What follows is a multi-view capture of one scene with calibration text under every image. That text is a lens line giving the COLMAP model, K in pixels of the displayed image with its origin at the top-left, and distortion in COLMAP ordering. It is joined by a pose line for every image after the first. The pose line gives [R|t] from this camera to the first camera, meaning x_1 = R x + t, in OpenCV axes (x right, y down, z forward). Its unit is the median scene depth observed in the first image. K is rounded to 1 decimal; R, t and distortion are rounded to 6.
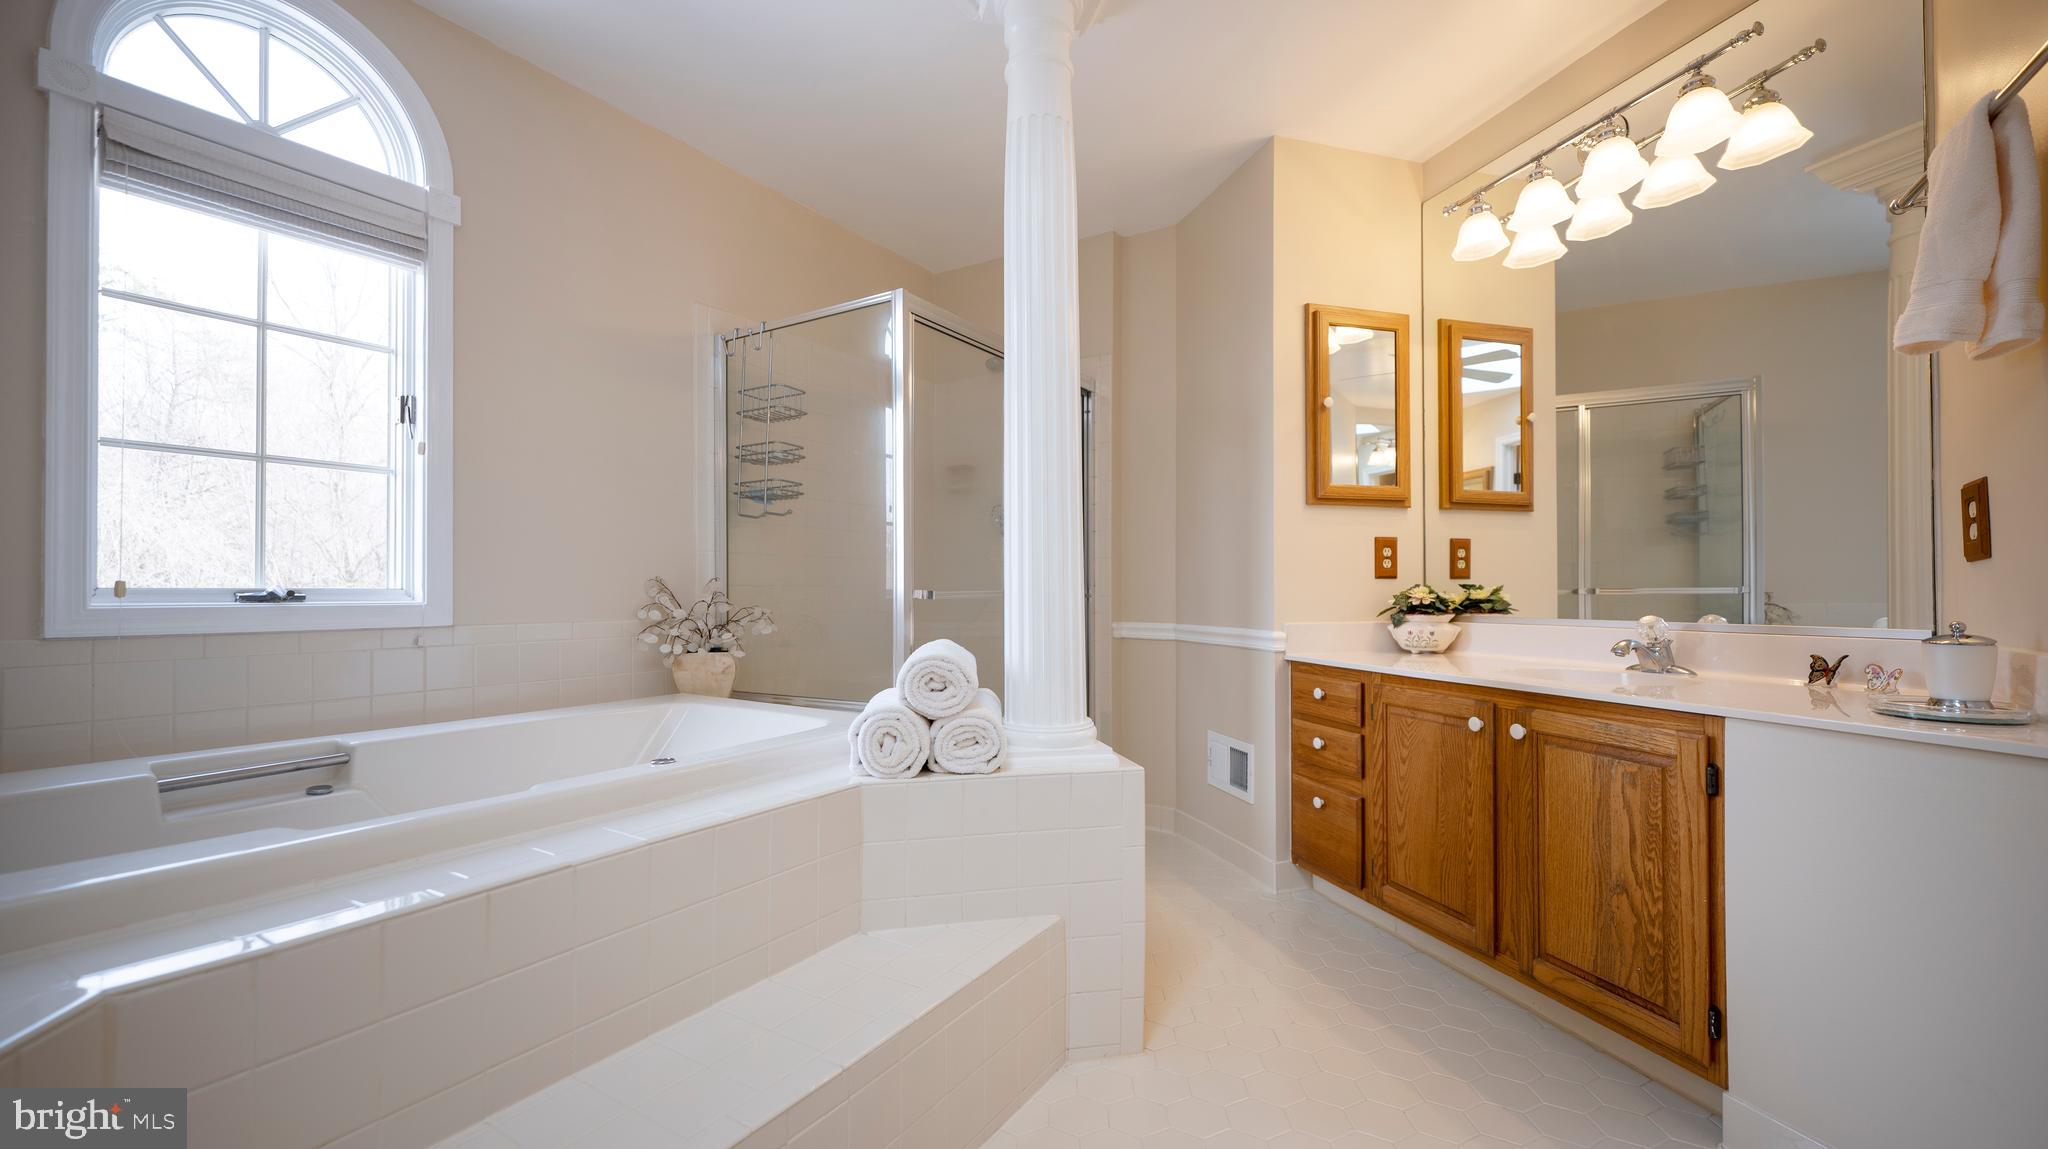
lens RADIAL K [[835.3, 0, 1023.9], [0, 835.3, 579.6], [0, 0, 1]] dist [0.001296, 0.000137]
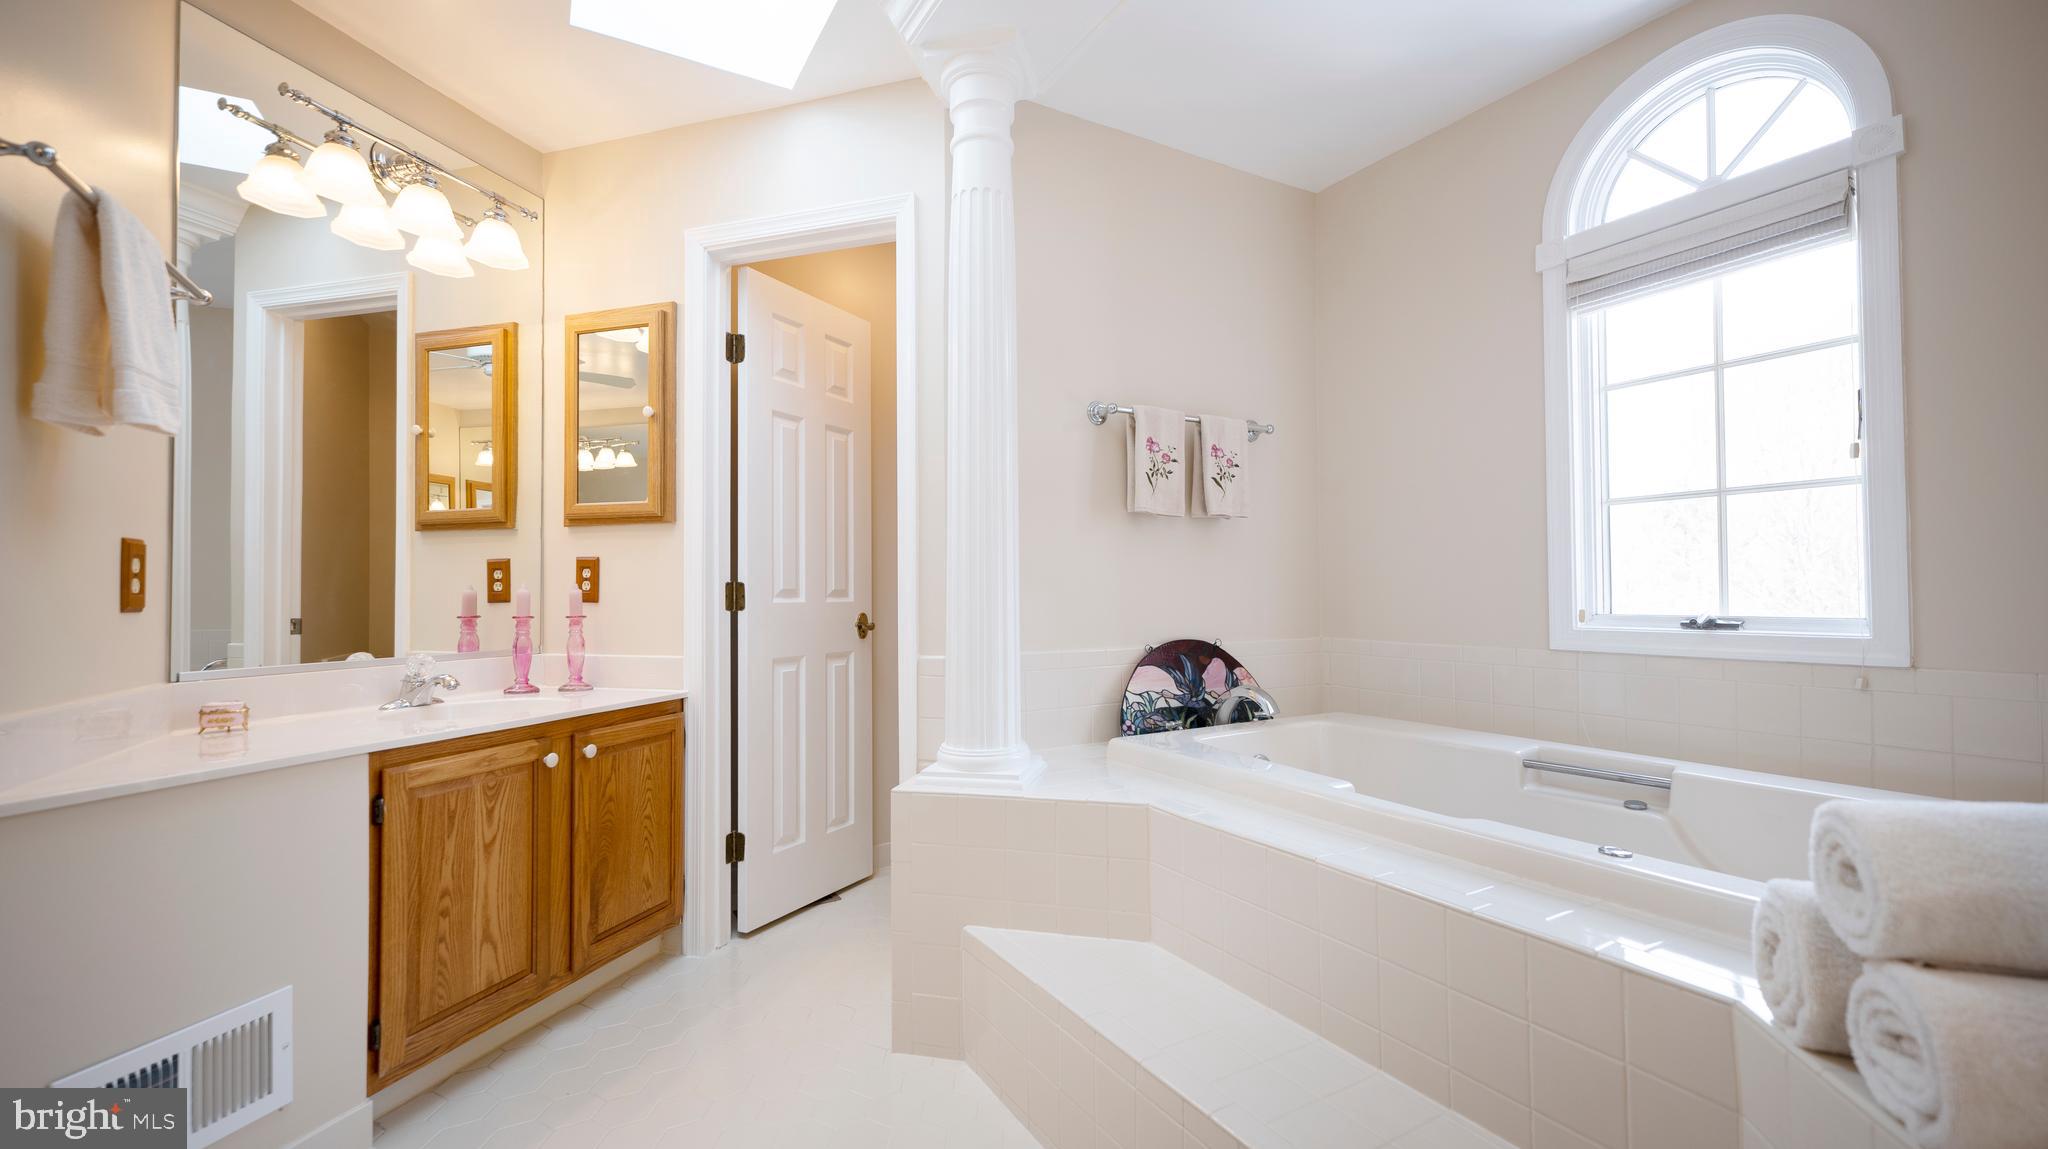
lens RADIAL K [[835.3, 0, 1023.9], [0, 835.3, 579.6], [0, 0, 1]] dist [0.001296, 0.000137]
pose [[-0.467270, -0.013136, -0.884017, 0.438187], [0.015838, 0.999605, -0.023225, -0.024668], [0.883973, -0.024853, -0.466878, 0.718502]]
